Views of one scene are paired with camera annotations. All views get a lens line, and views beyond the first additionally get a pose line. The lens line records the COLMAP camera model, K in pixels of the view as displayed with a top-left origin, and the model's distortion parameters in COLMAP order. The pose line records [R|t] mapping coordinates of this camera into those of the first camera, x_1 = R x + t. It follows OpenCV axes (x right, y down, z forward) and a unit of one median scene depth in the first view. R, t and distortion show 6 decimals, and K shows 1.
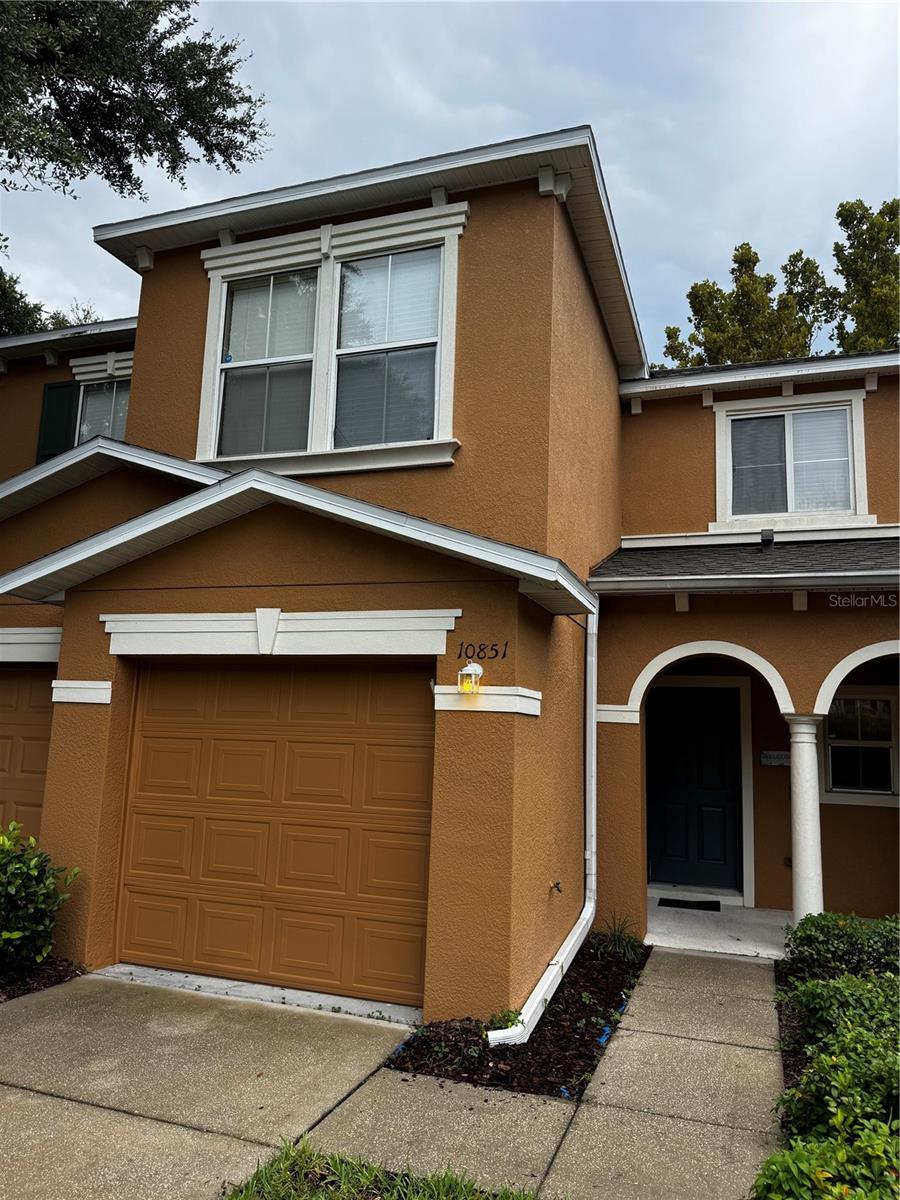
lens RADIAL K [[851.6, 0, 446.2], [0, 851.6, 596.1], [0, 0, 1]] dist [0.011952, -0.031864]
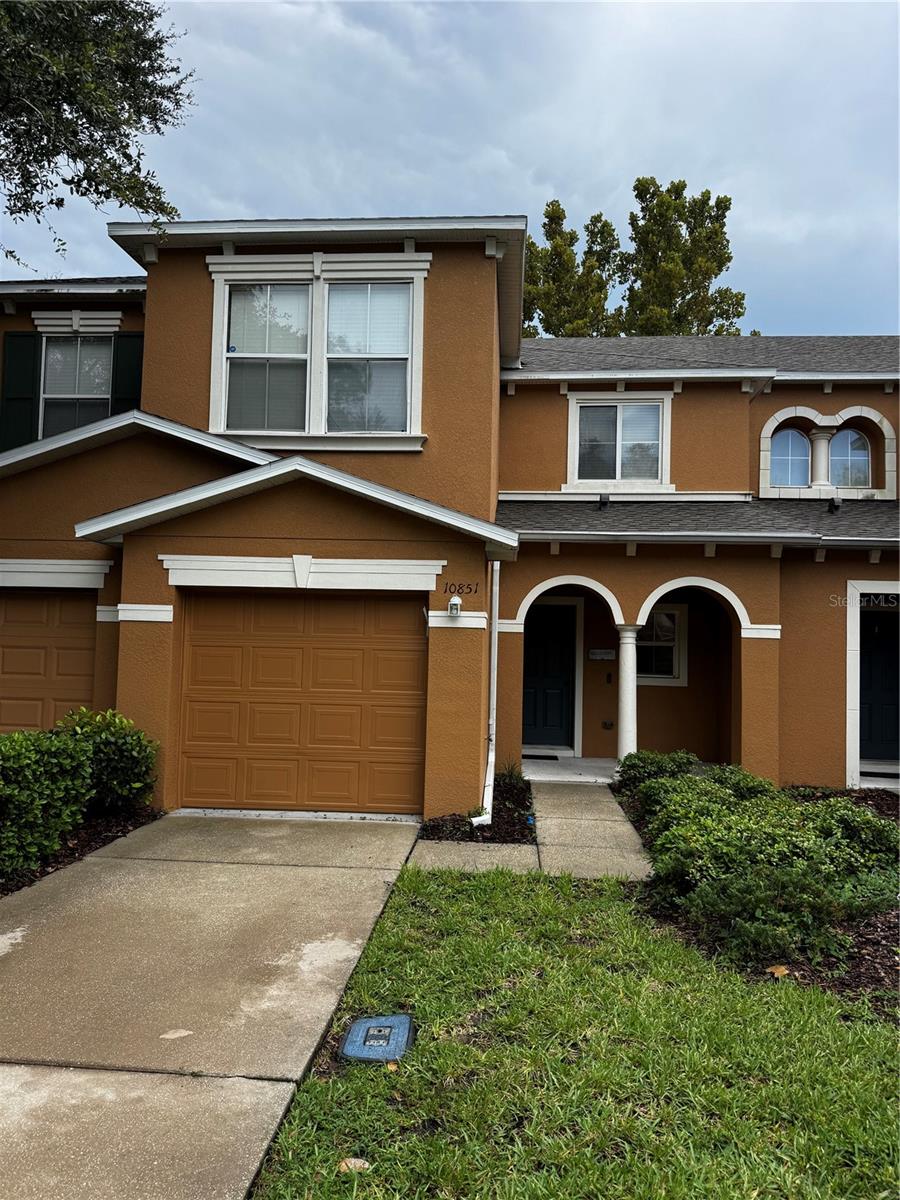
lens RADIAL K [[851.6, 0, 445.7], [0, 851.6, 606.7], [0, 0, 1]] dist [0.011952, -0.031864]
pose [[0.965274, 0.000167, 0.261239, -0.290897], [-0.033021, 0.992057, 0.121377, -0.066580], [-0.259144, -0.125788, 0.957612, -0.352827]]
